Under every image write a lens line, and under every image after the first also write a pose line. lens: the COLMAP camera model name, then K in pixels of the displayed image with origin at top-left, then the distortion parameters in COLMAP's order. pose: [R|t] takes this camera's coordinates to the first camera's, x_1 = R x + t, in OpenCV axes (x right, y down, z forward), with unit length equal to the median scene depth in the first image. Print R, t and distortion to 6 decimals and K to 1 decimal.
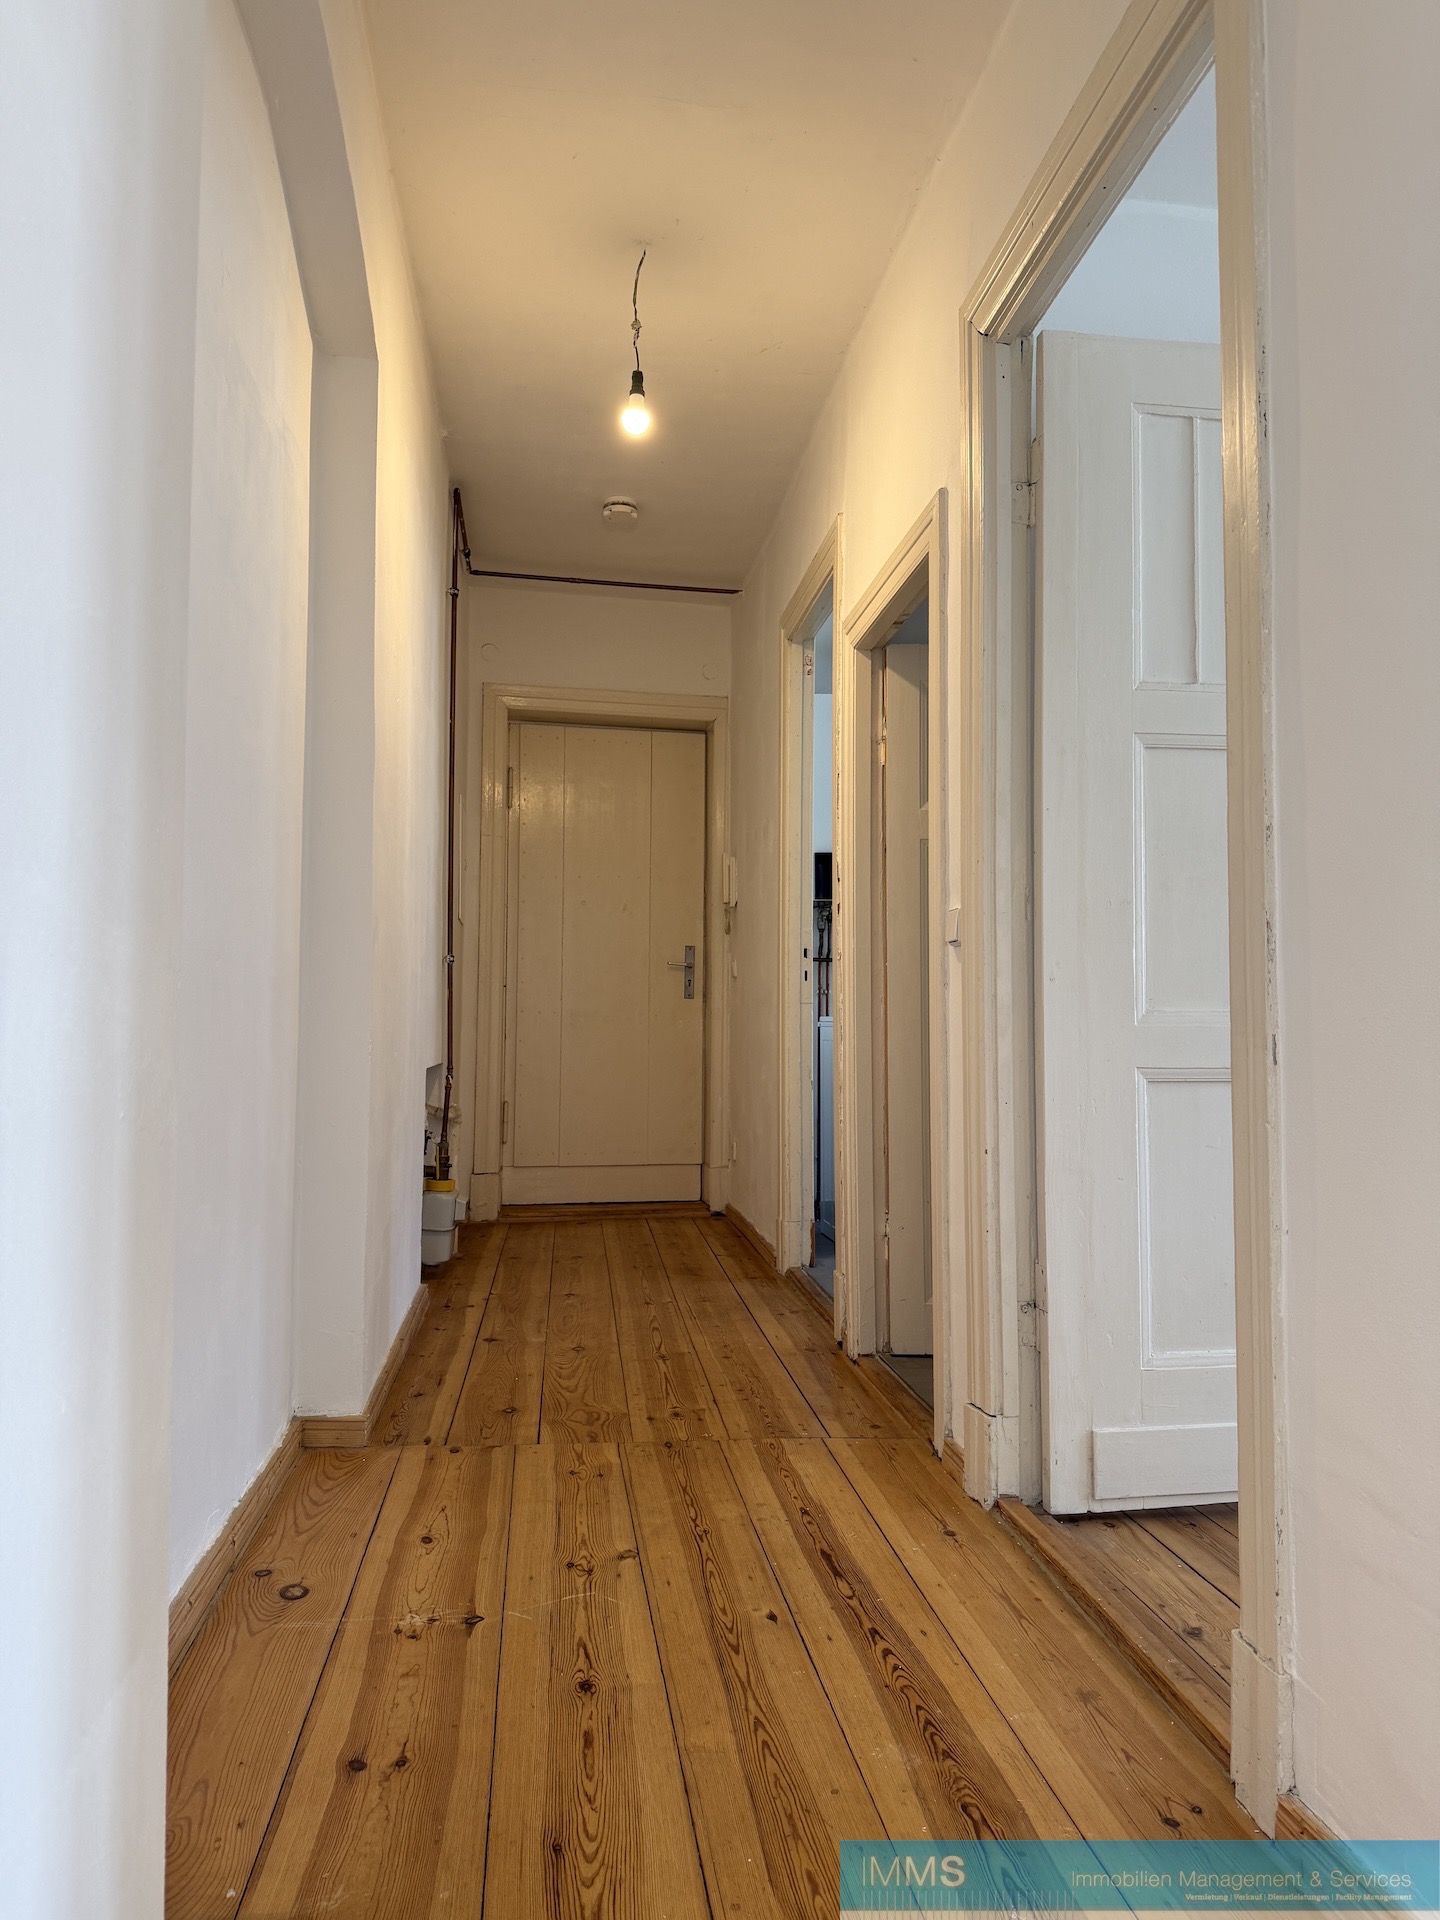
lens RADIAL K [[1357.8, 0, 720.0], [0, 1357.8, 960.0], [0, 0, 1]] dist [-0.010521, -0.002743]
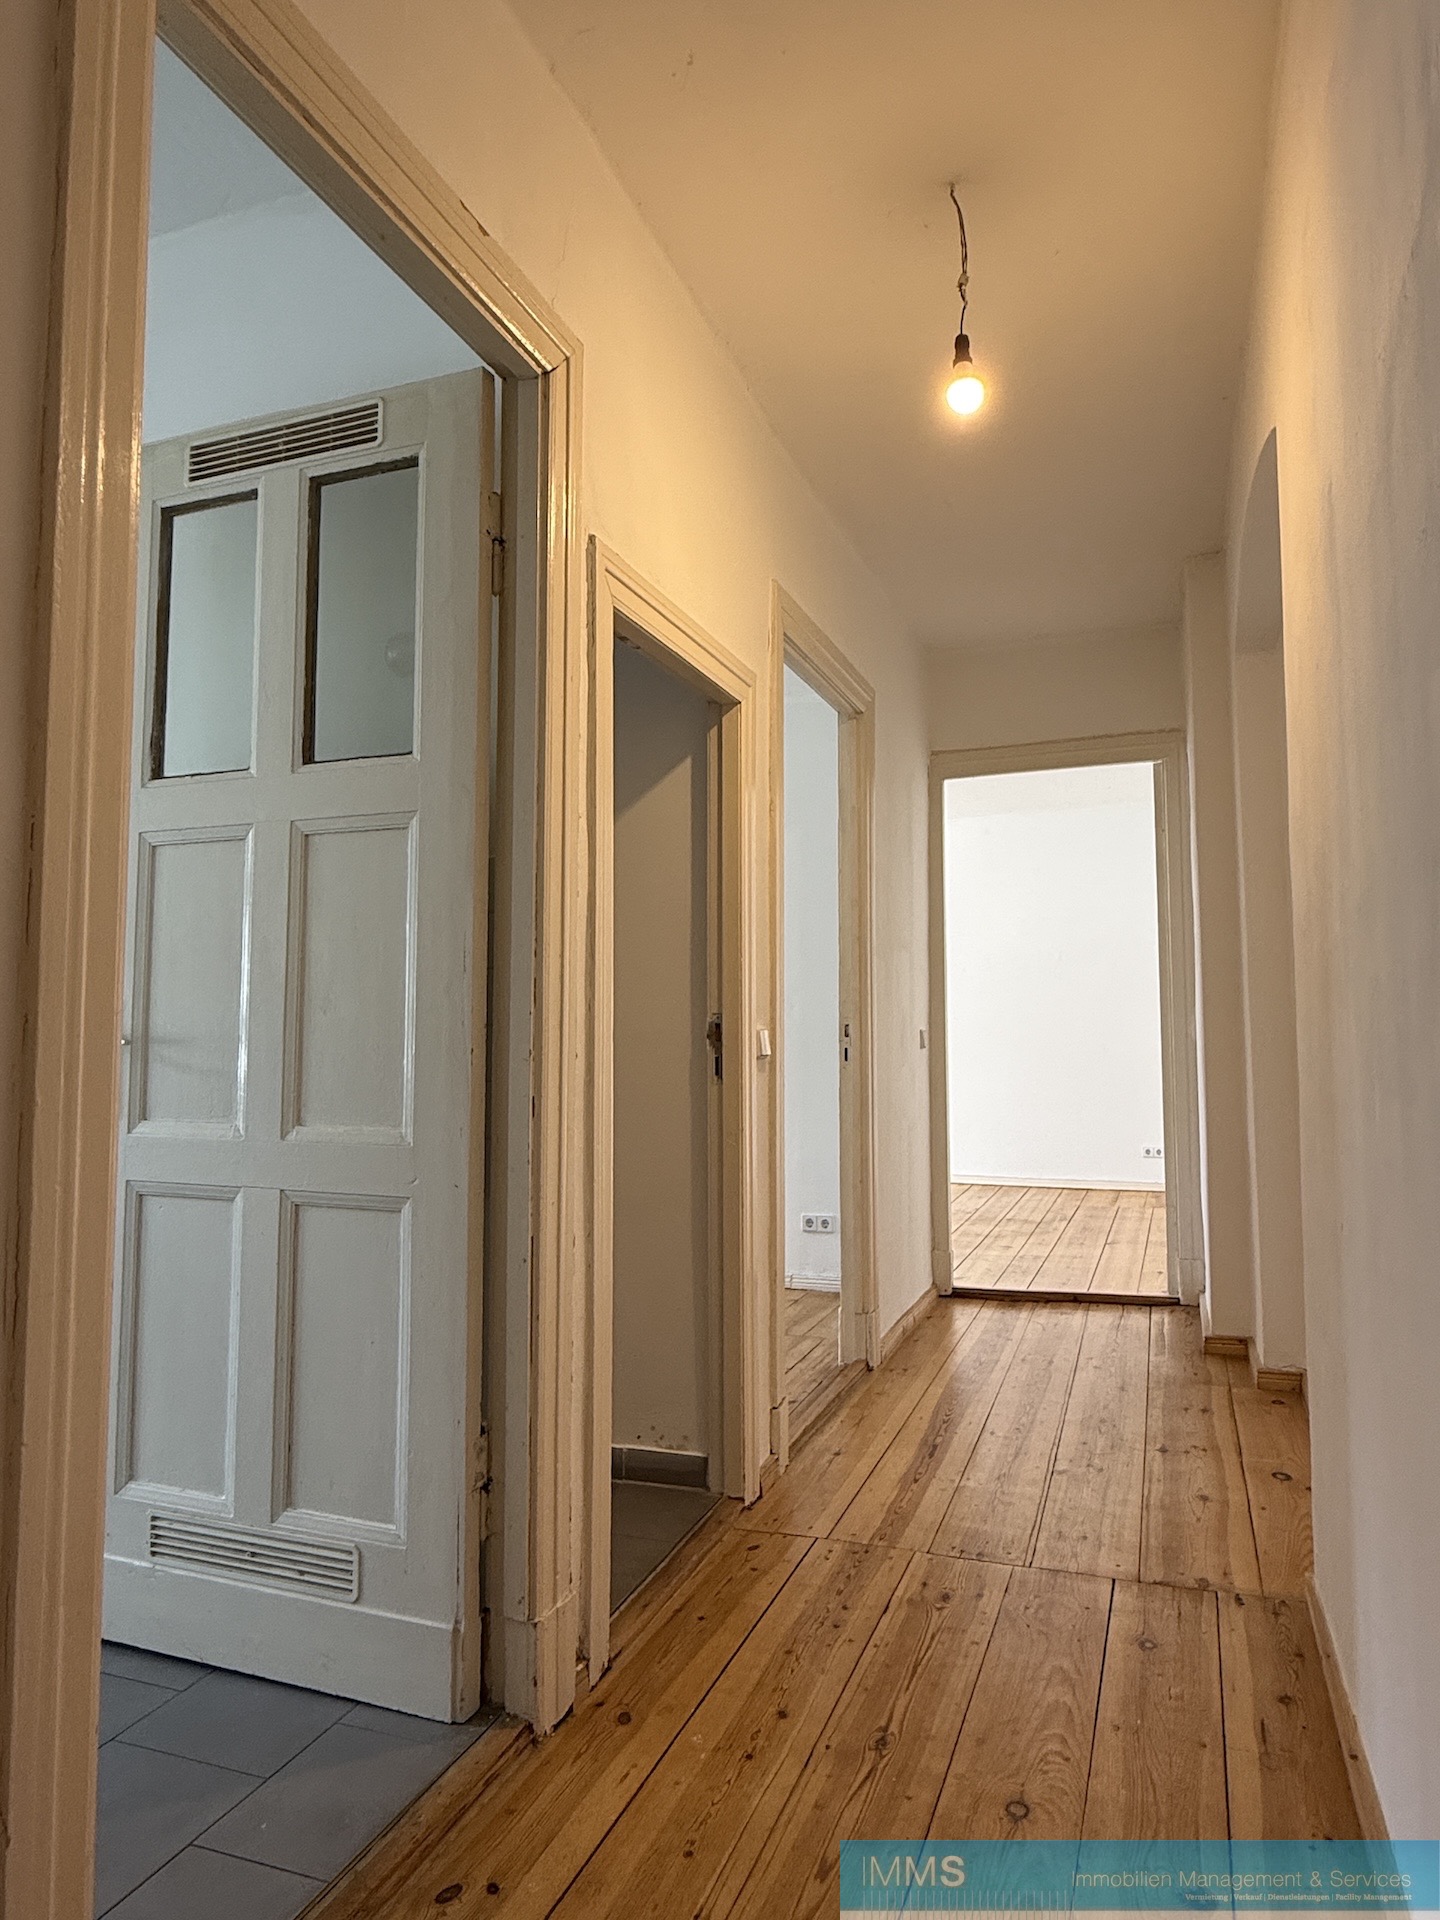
lens RADIAL K [[1171.9, 0, 720.0], [0, 1171.9, 960.0], [0, 0, 1]] dist [0.005464, 0.001364]
pose [[-0.882982, 0.027819, 0.468581, -0.337092], [-0.022824, 0.994517, -0.102052, 0.010149], [-0.468851, -0.100805, -0.877506, 2.214119]]
